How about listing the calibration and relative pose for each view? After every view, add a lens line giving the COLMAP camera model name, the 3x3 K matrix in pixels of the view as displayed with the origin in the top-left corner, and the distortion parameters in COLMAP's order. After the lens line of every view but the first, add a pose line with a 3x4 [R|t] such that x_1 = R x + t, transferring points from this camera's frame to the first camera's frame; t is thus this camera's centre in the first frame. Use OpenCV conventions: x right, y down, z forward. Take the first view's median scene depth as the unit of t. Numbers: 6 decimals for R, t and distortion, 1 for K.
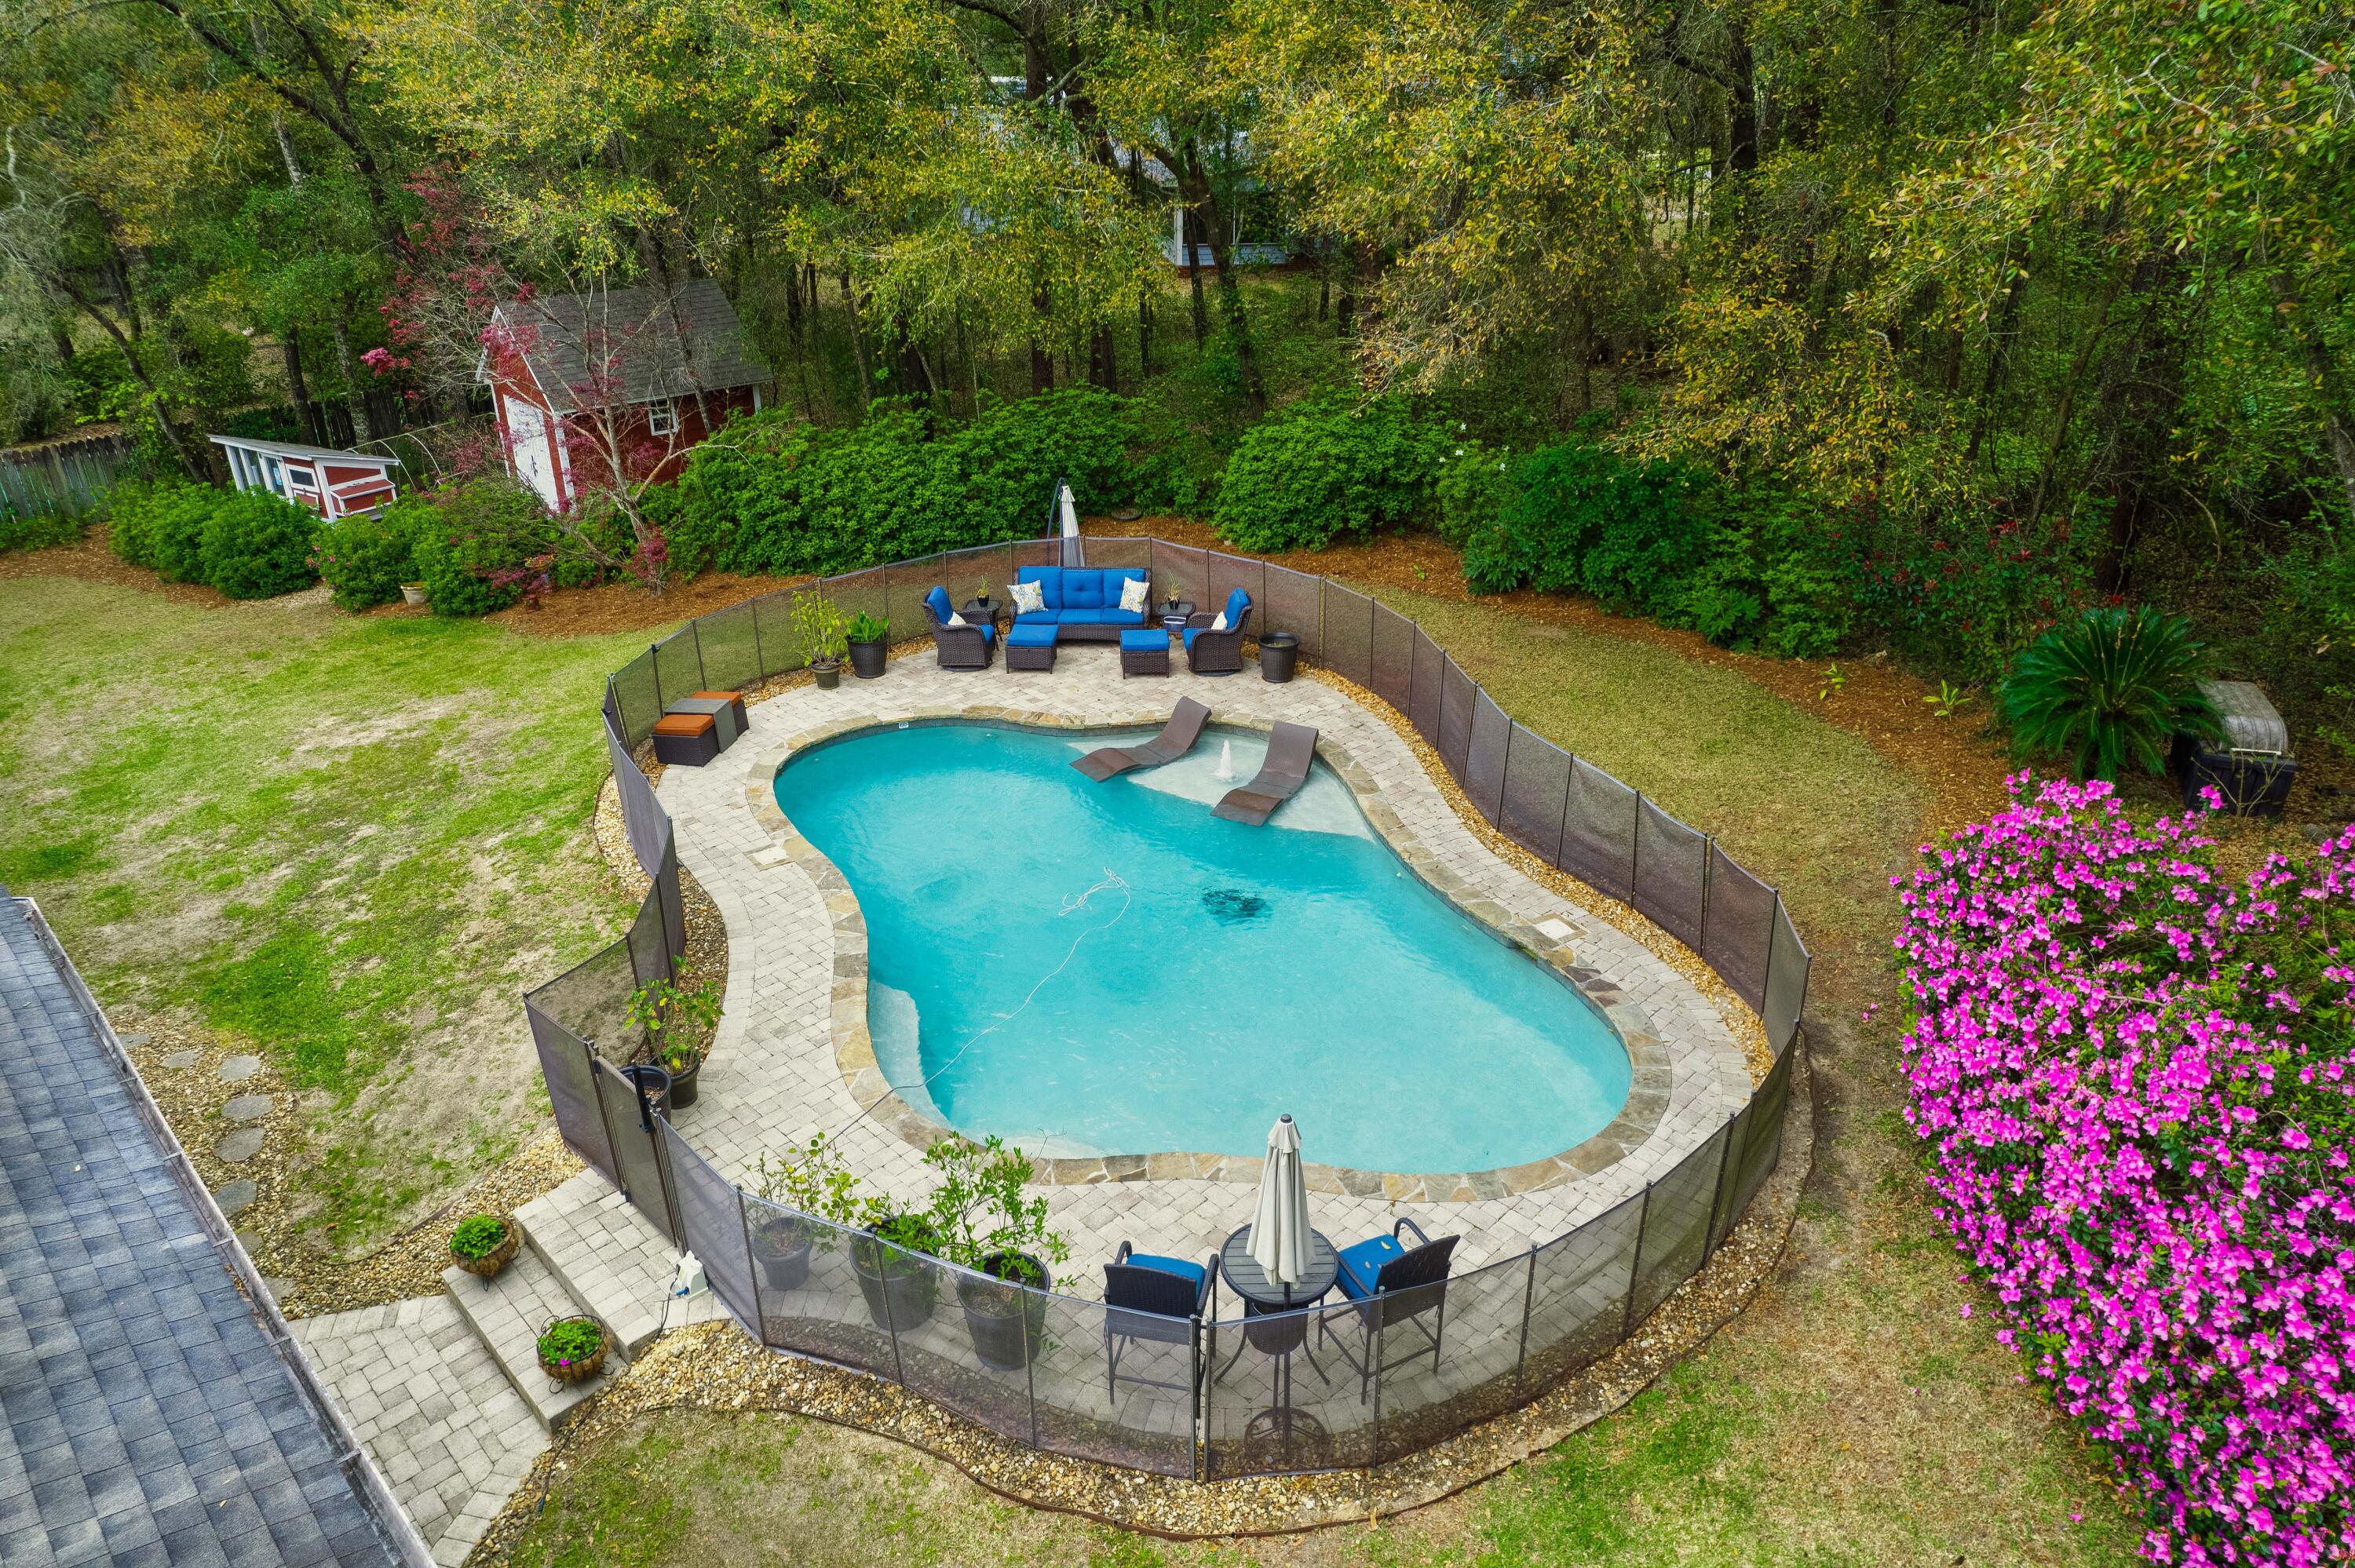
lens RADIAL K [[1503.6, 0, 1177.4], [0, 1503.6, 792.3], [0, 0, 1]] dist [-0.067161, 0.045017]
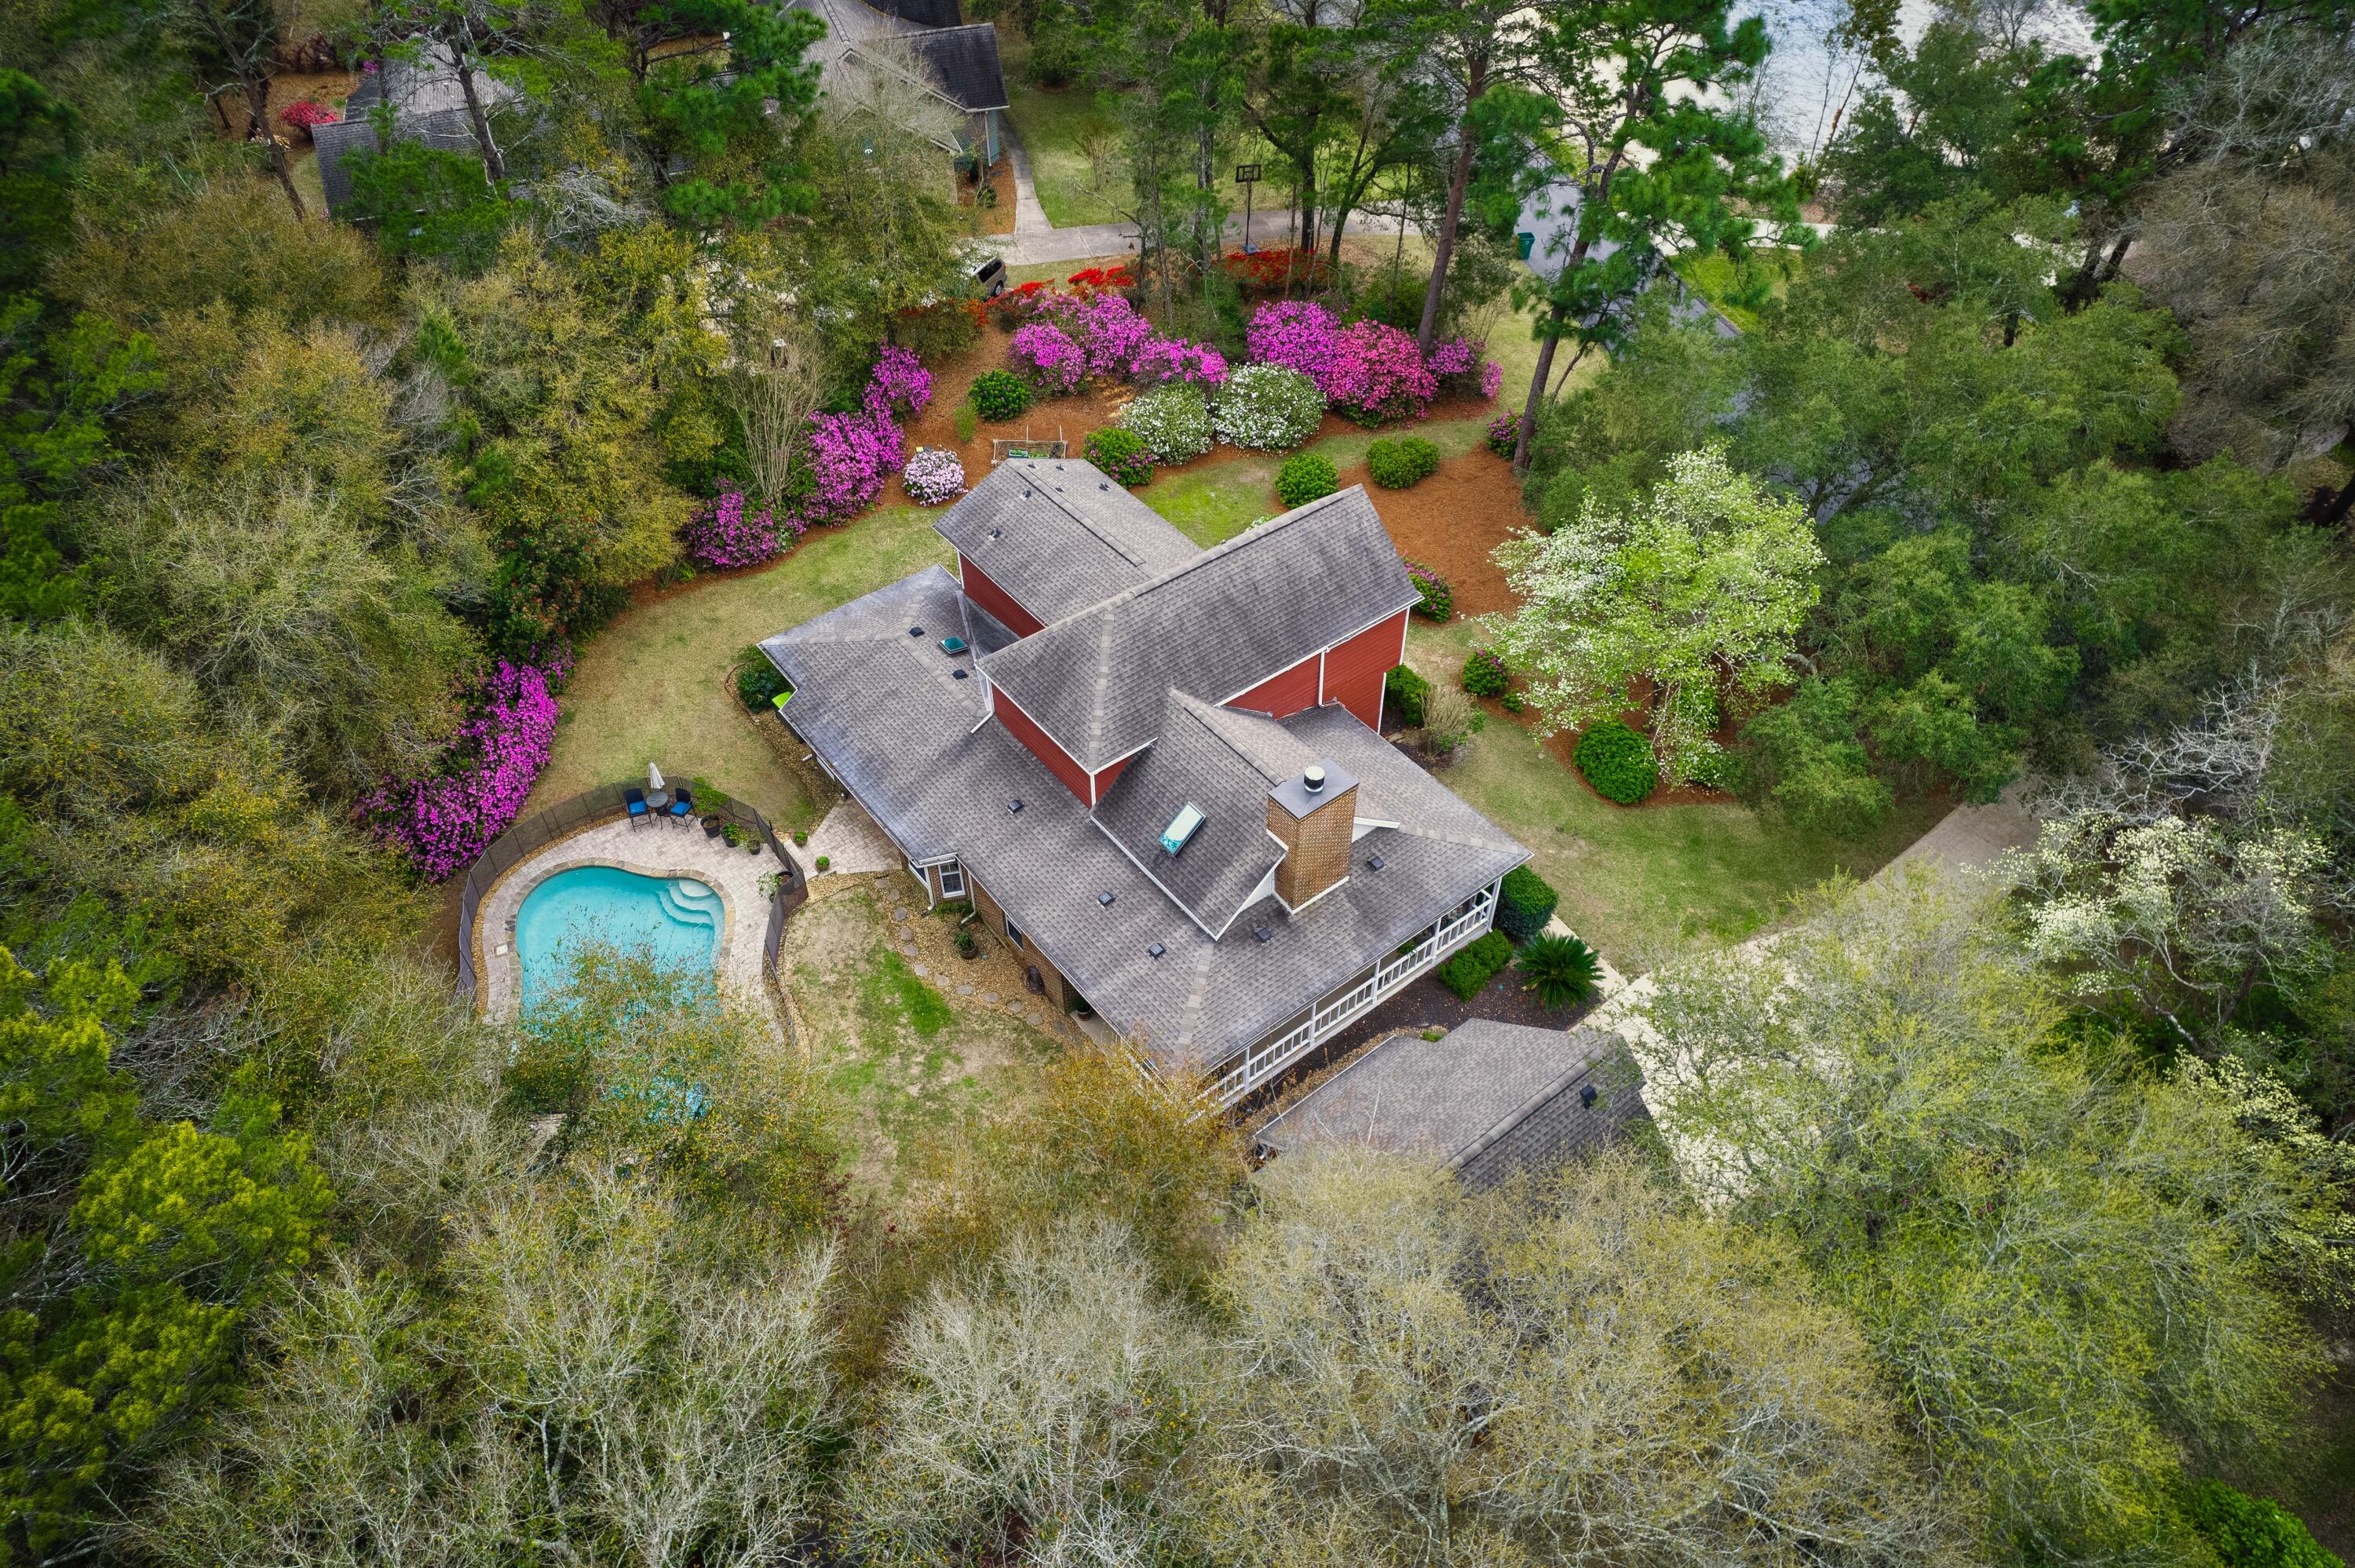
lens RADIAL K [[1503.6, 0, 1177.4], [0, 1503.6, 792.3], [0, 0, 1]] dist [-0.067161, 0.045017]
pose [[-0.993062, -0.080732, 0.085505, -1.199749], [0.055240, 0.321639, 0.945250, -2.488693], [-0.103813, 0.943414, -0.314948, 1.339451]]
